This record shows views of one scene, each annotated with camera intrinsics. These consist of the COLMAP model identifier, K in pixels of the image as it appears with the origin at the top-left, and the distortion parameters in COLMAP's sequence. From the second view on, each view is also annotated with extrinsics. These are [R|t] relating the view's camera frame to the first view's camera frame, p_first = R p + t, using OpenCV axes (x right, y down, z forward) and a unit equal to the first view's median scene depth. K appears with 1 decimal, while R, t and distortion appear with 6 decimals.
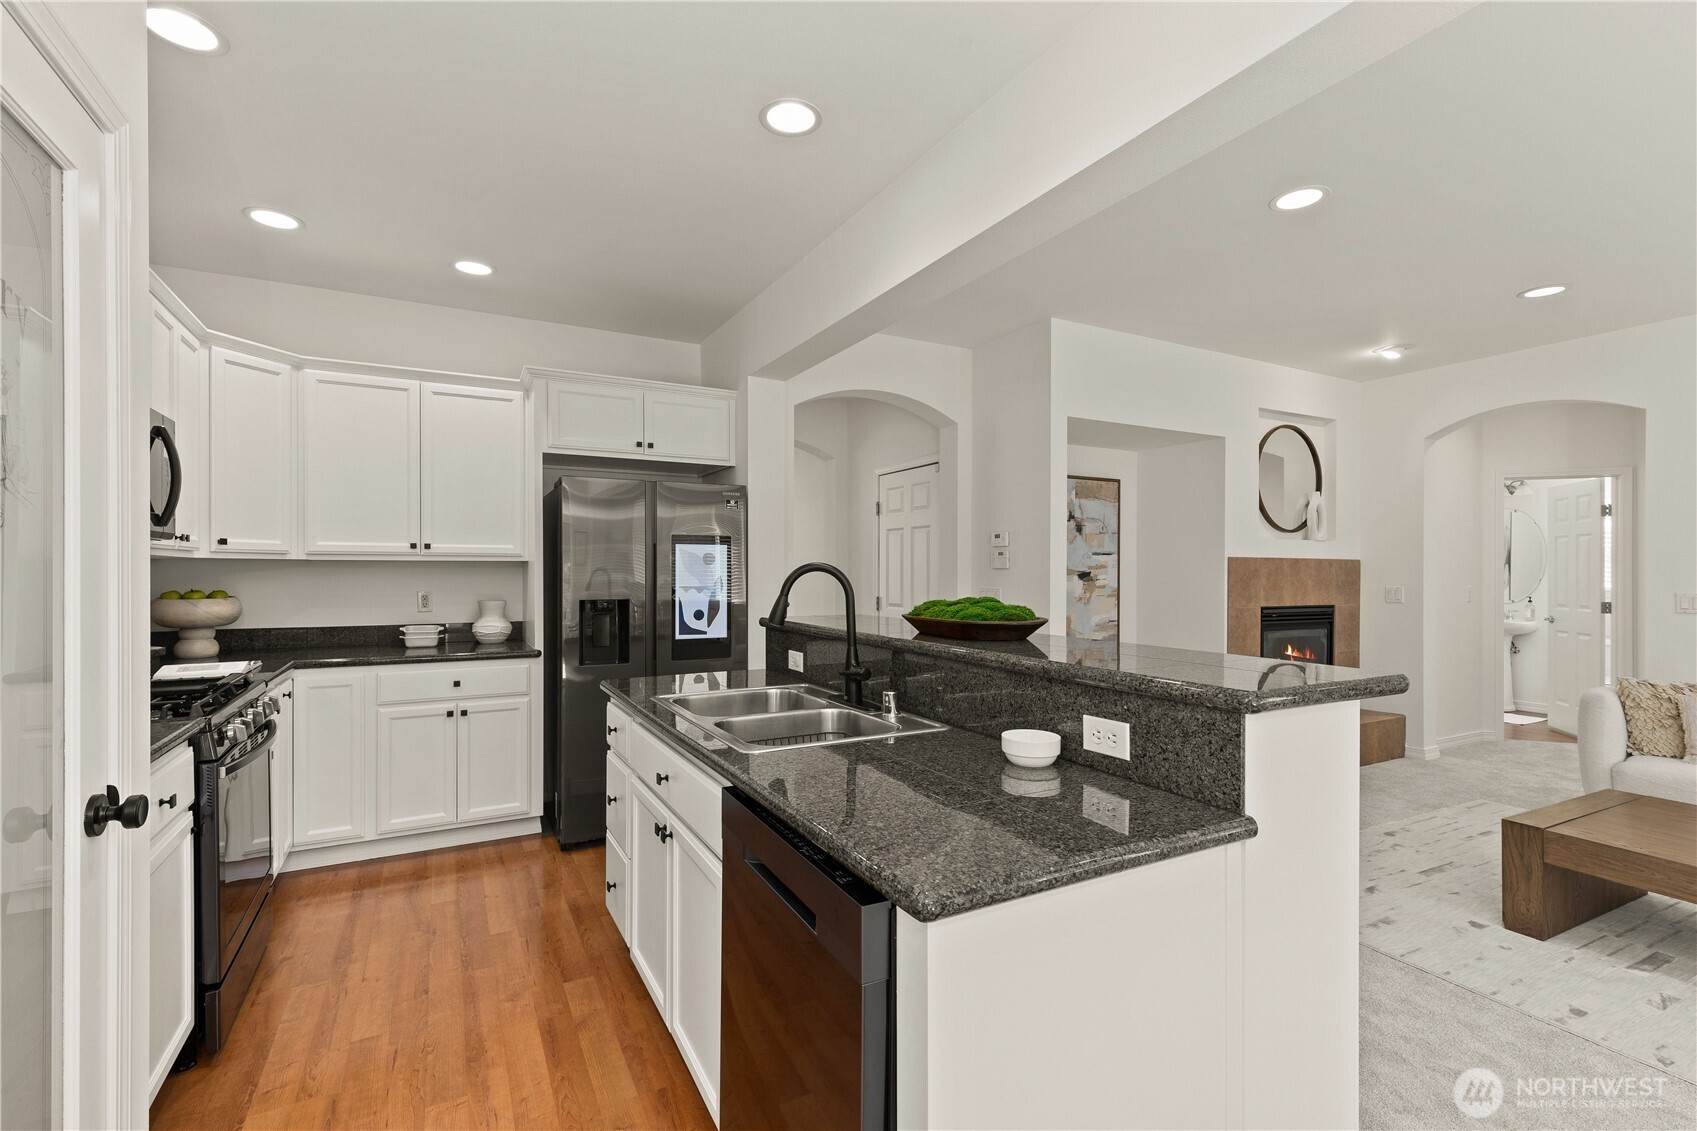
lens RADIAL K [[759.1, 0, 844.7], [0, 759.1, 573.0], [0, 0, 1]] dist [0.004157, 0.000130]
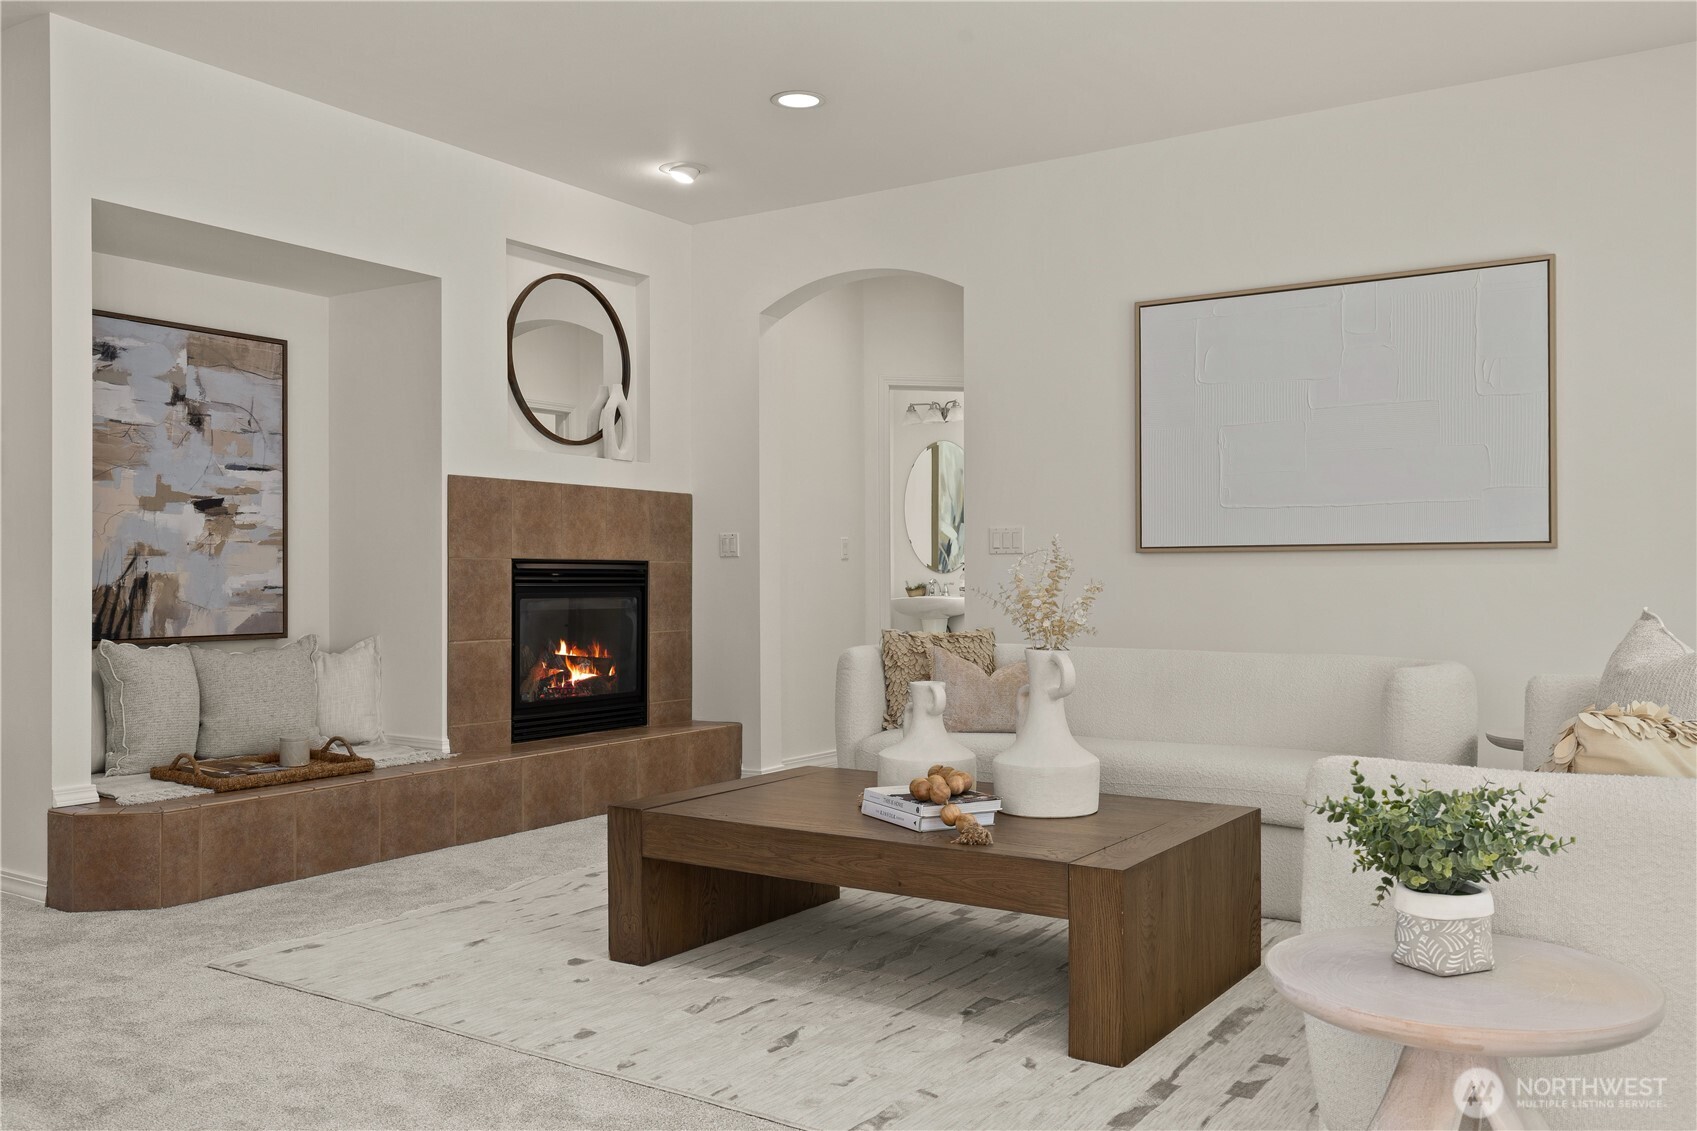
lens RADIAL K [[1386.5, 0, 848.5], [0, 1386.5, 565.5], [0, 0, 1]] dist [0.012927, 0.002808]
pose [[0.877782, -0.001646, 0.479057, 0.240087], [0.007496, 0.999919, -0.010299, 0.062793], [-0.479001, 0.012631, 0.877724, -0.127407]]
